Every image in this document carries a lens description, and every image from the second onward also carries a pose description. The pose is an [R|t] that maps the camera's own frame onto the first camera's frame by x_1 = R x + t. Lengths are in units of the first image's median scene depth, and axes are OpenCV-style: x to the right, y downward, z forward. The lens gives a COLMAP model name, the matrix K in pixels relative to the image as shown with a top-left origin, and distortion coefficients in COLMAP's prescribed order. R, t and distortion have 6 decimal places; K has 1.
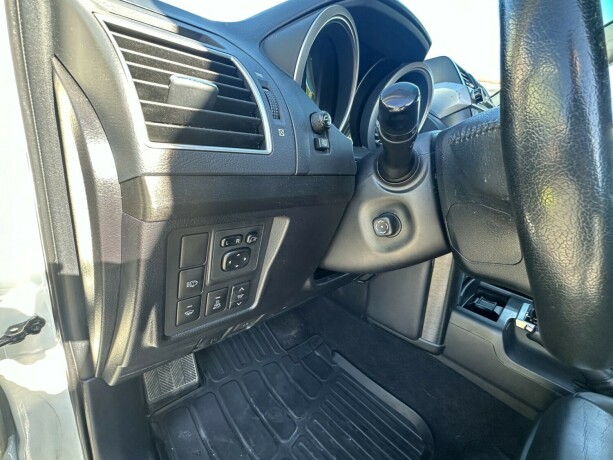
lens RADIAL K [[272.8, 0, 307.5], [0, 272.8, 232.2], [0, 0, 1]] dist [-0.007213, -0.000185]
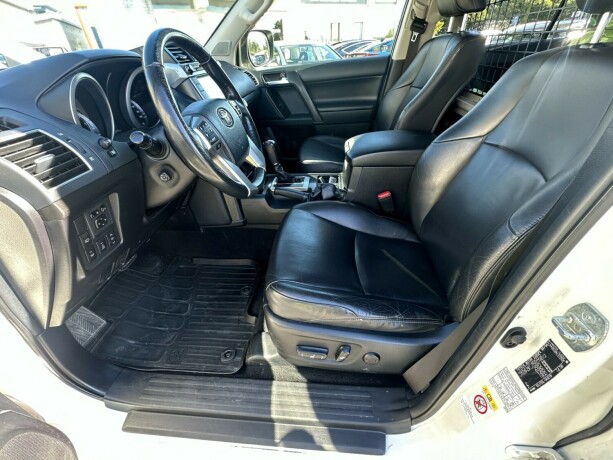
lens RADIAL K [[272.8, 0, 307.5], [0, 272.8, 232.2], [0, 0, 1]] dist [-0.007213, -0.000185]
pose [[0.757427, -0.482360, 0.440038, -0.020490], [0.332243, 0.864913, 0.376217, -0.078776], [-0.562067, -0.138758, 0.815369, -1.440038]]
